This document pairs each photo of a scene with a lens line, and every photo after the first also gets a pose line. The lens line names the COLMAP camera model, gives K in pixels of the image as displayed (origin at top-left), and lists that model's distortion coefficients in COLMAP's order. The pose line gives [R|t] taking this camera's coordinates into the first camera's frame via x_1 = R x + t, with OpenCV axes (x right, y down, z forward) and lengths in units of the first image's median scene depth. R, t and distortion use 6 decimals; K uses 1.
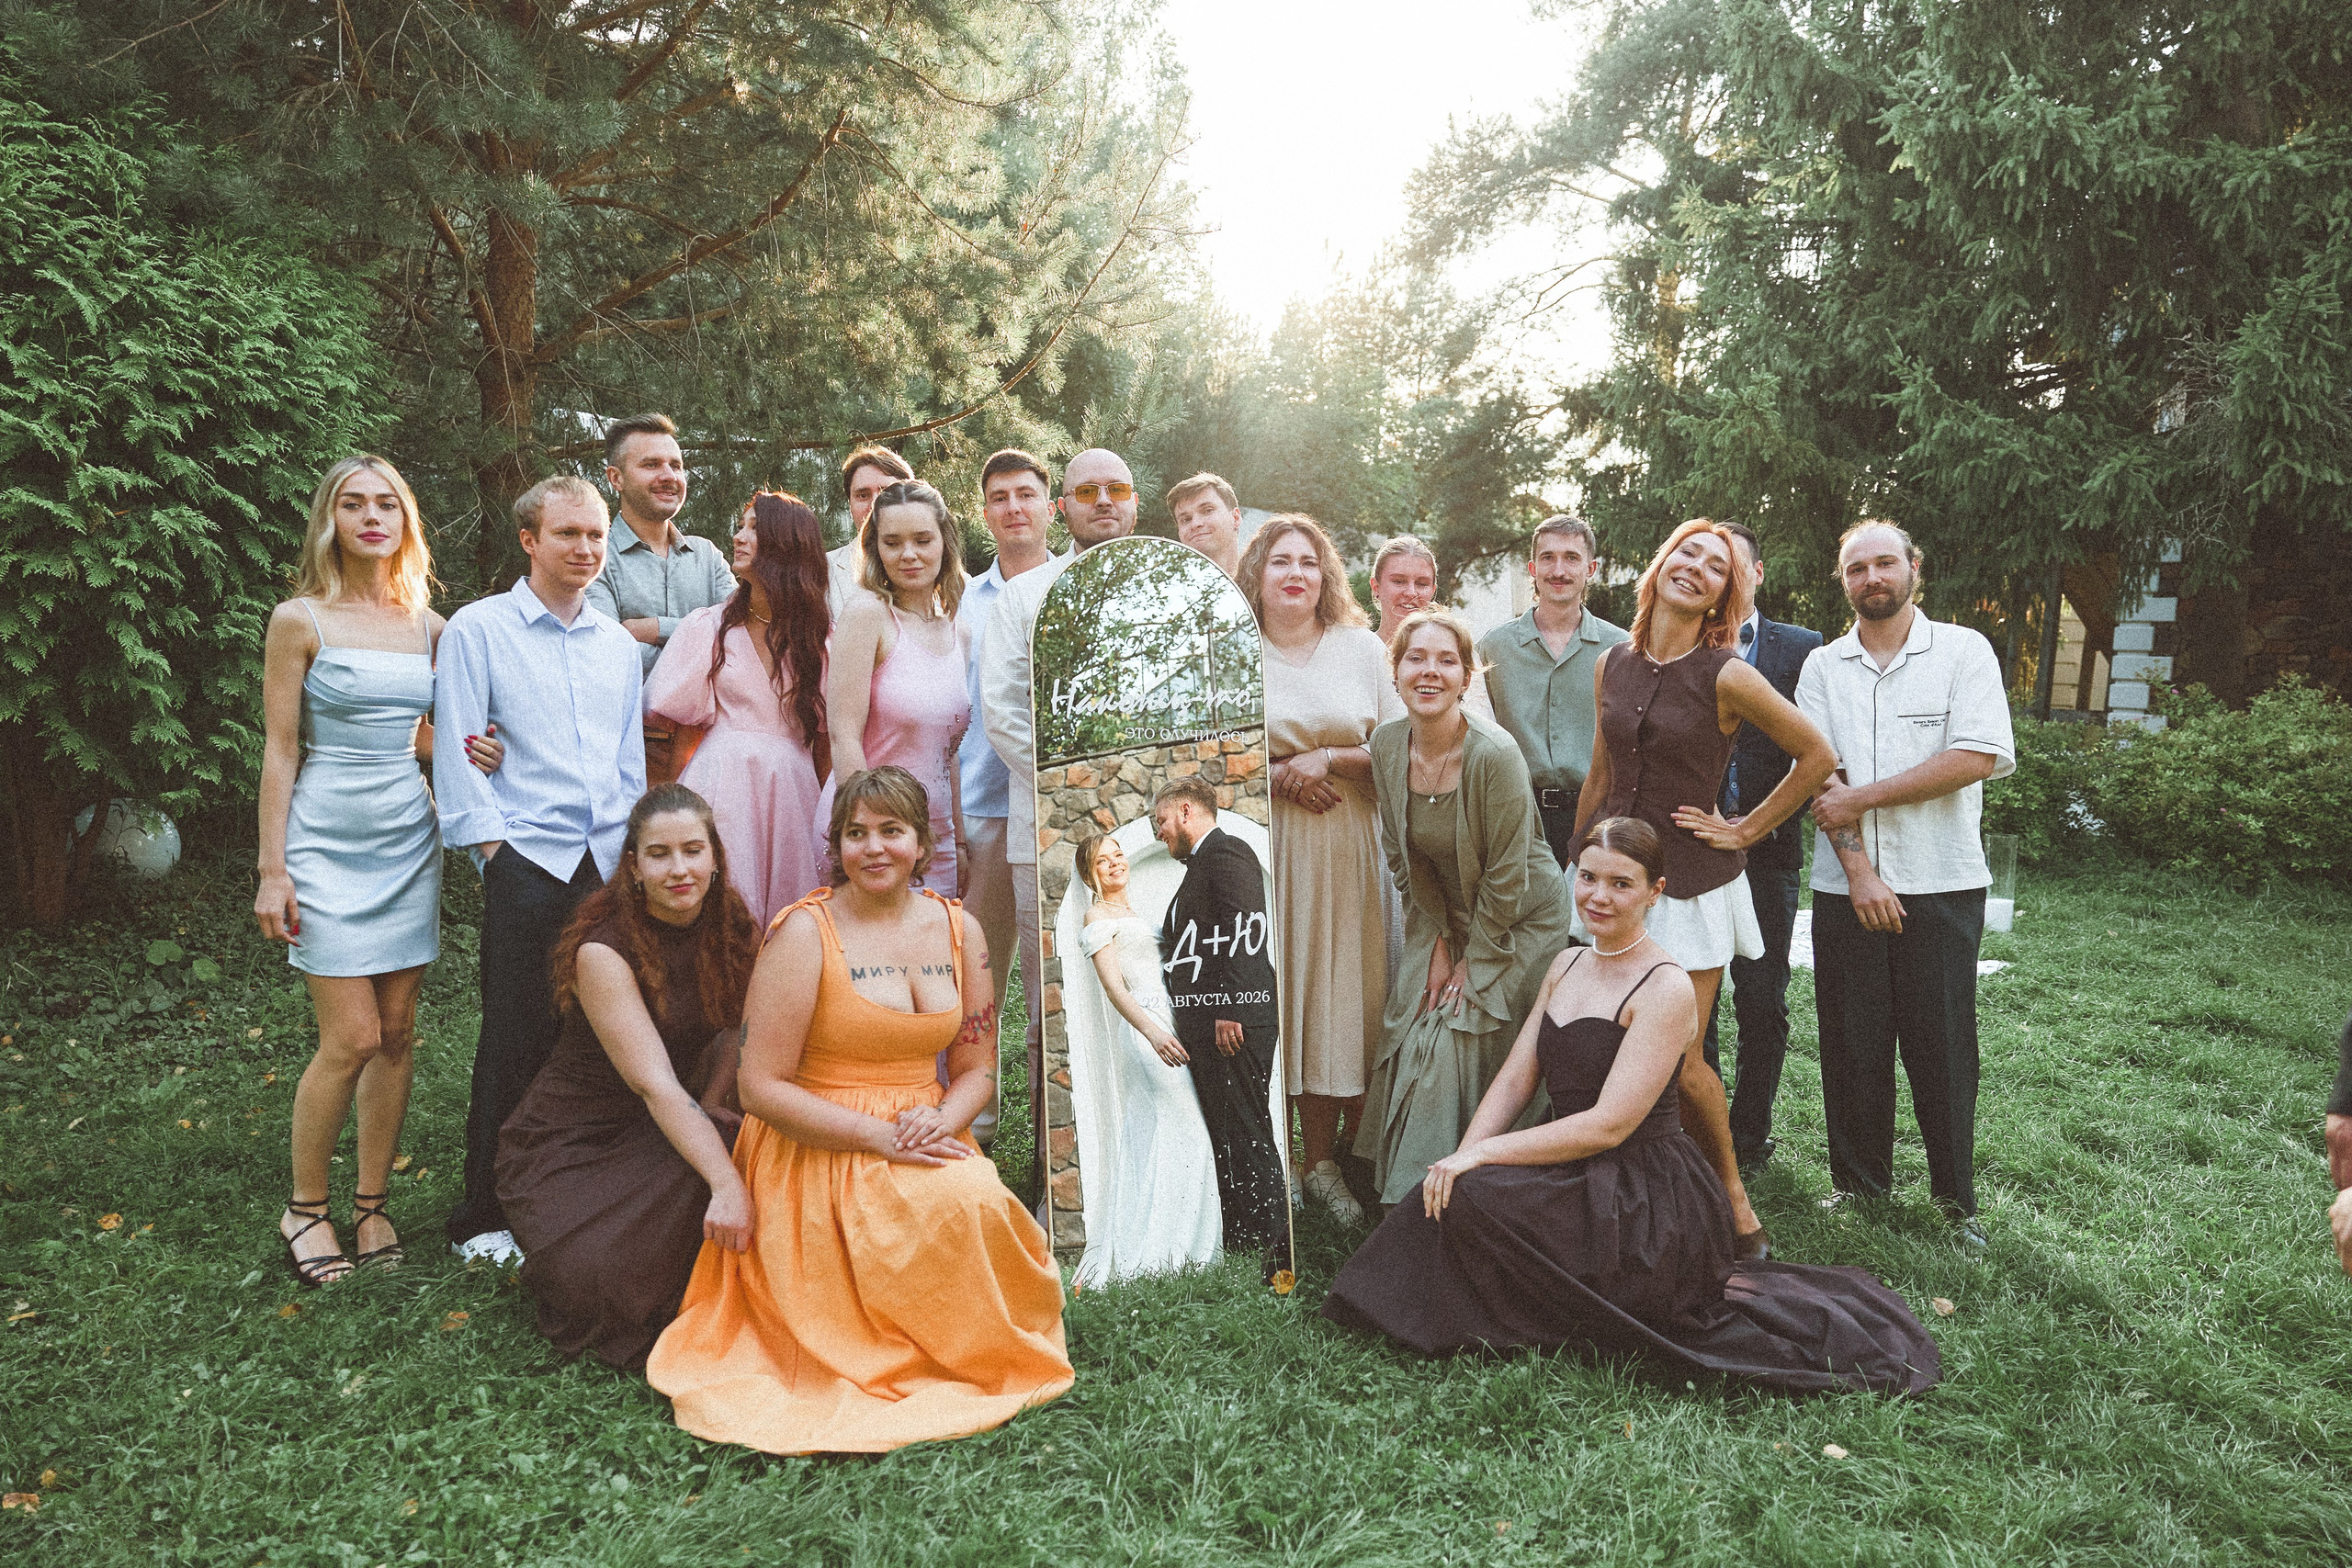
lens RADIAL K [[1547.3, 0, 1216.0], [0, 1547.3, 777.4], [0, 0, 1]] dist [-0.001603, 0.001674]
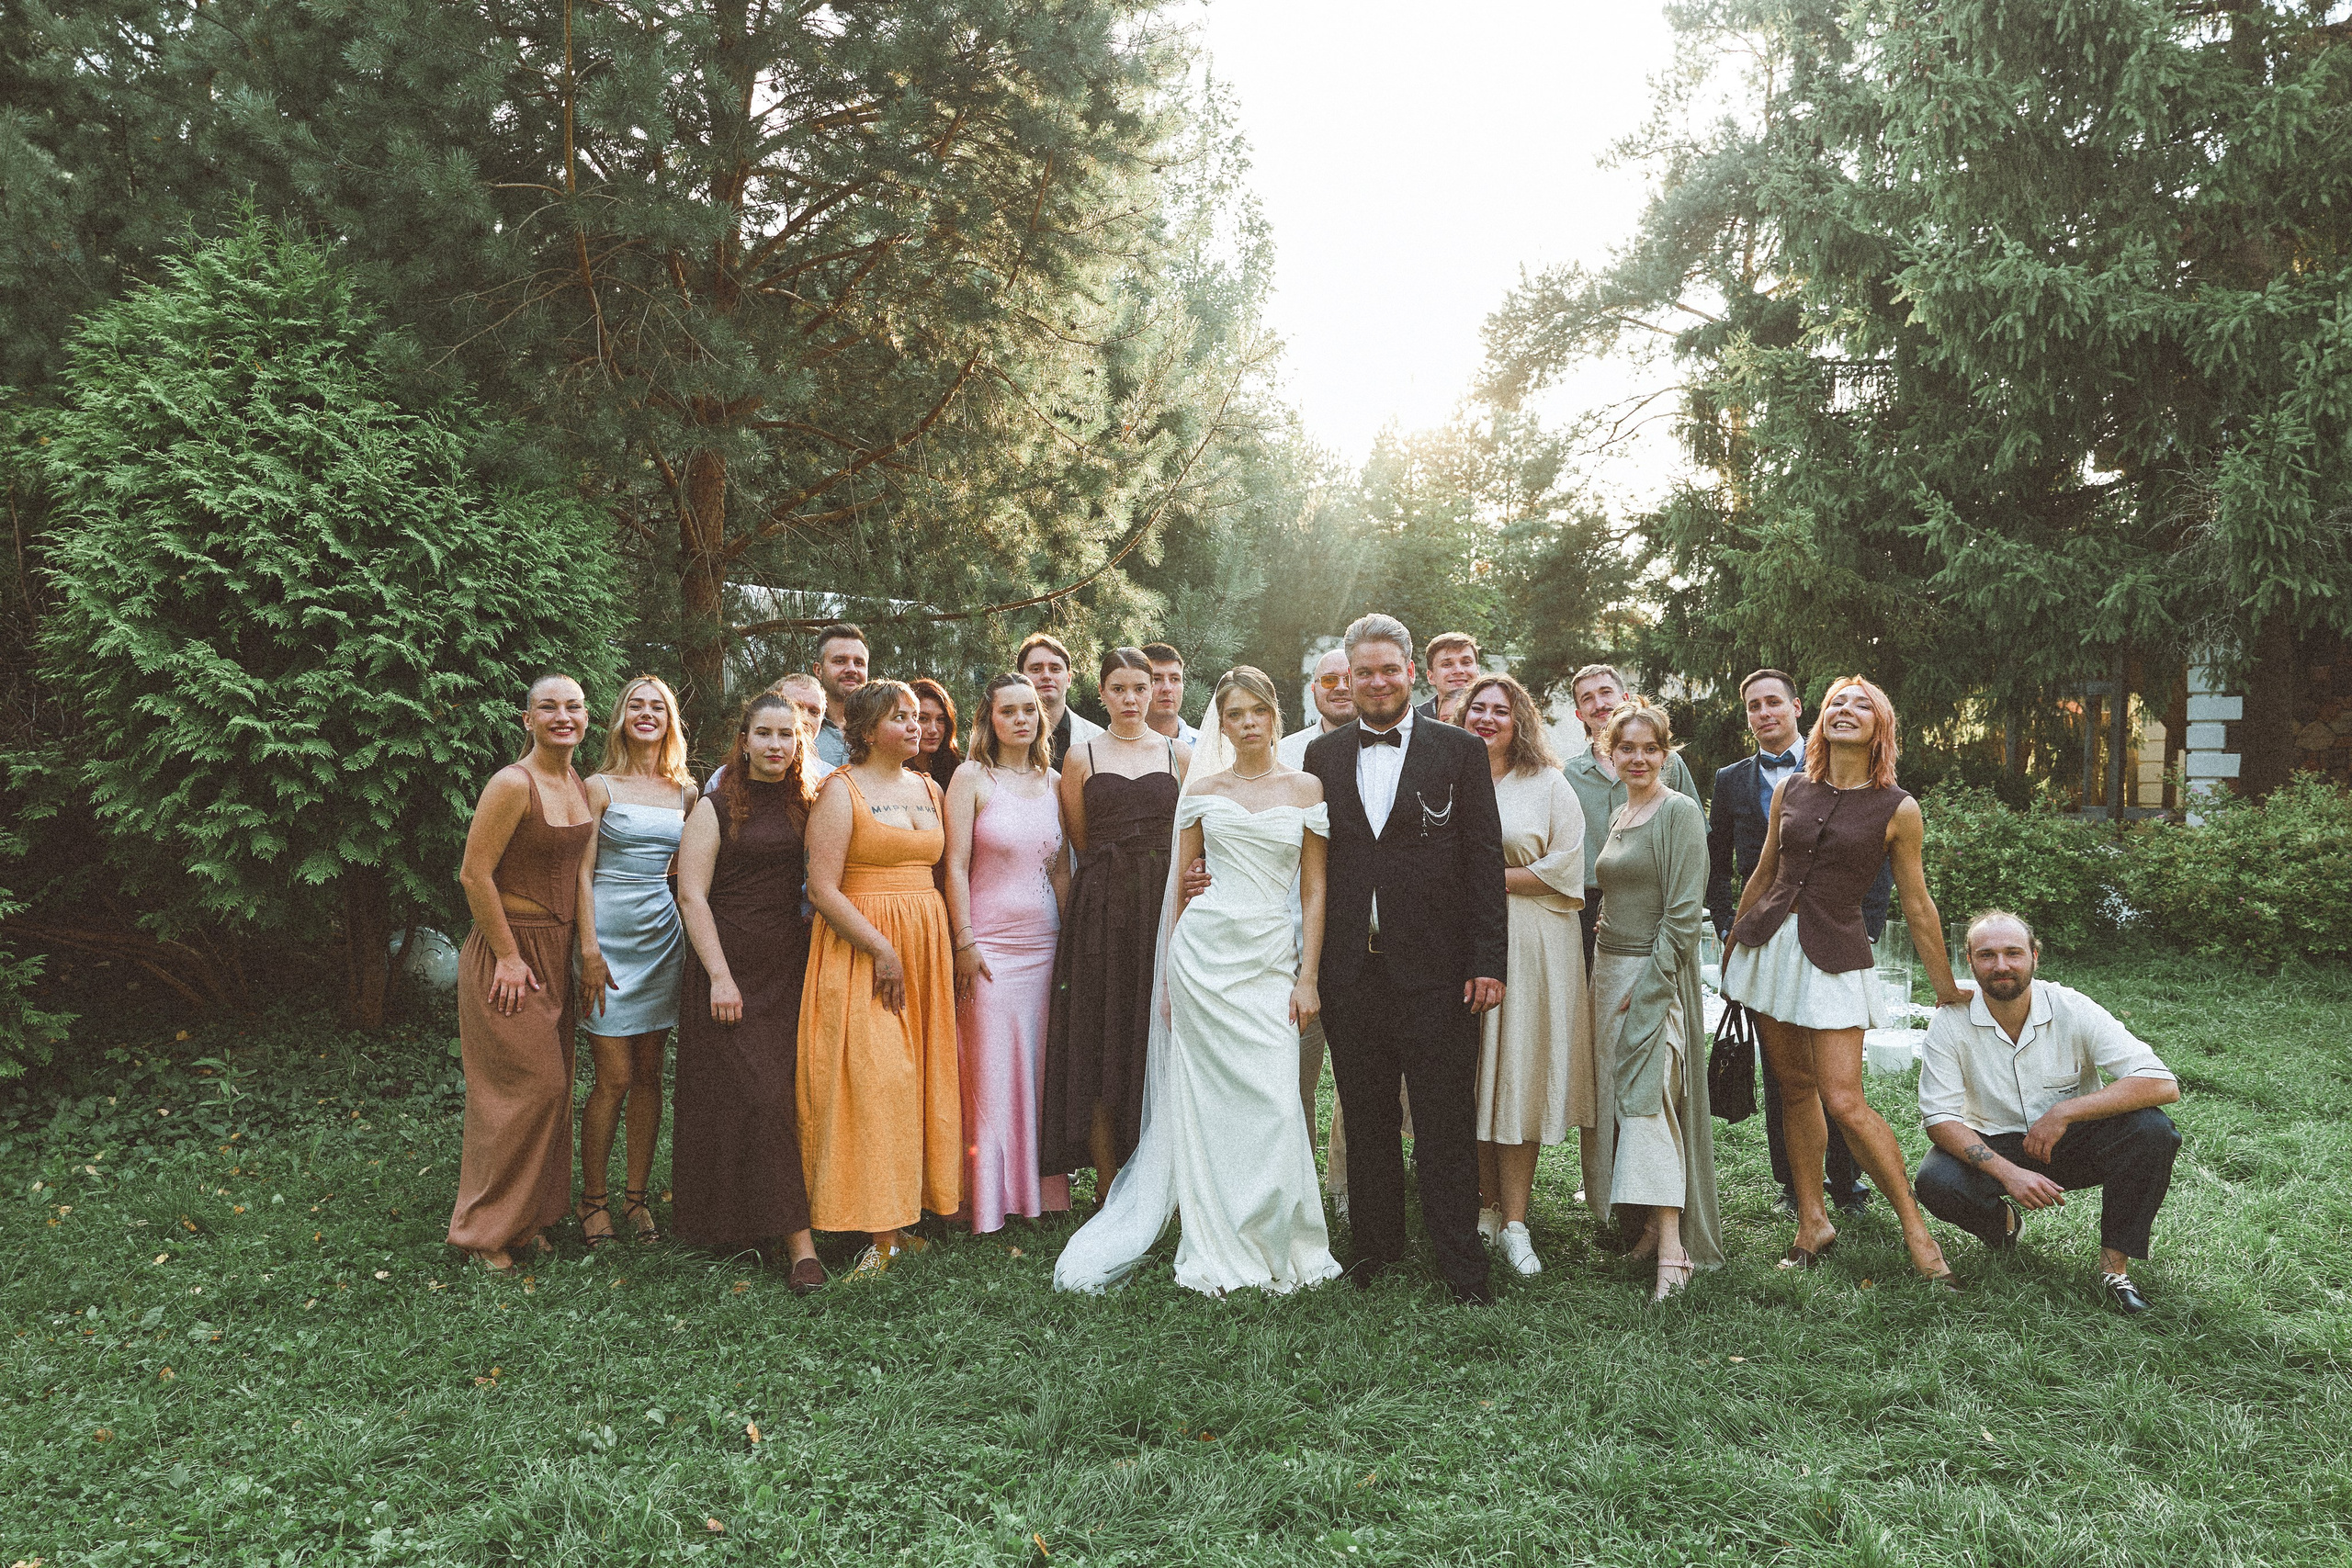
lens RADIAL K [[1558.8, 0, 1216.5], [0, 1558.8, 778.6], [0, 0, 1]] dist [0.000624, -0.001007]
pose [[0.997303, -0.029428, -0.067240, 0.024655], [0.024112, 0.996618, -0.078557, 0.009464], [0.069325, 0.076724, 0.994639, -0.231791]]
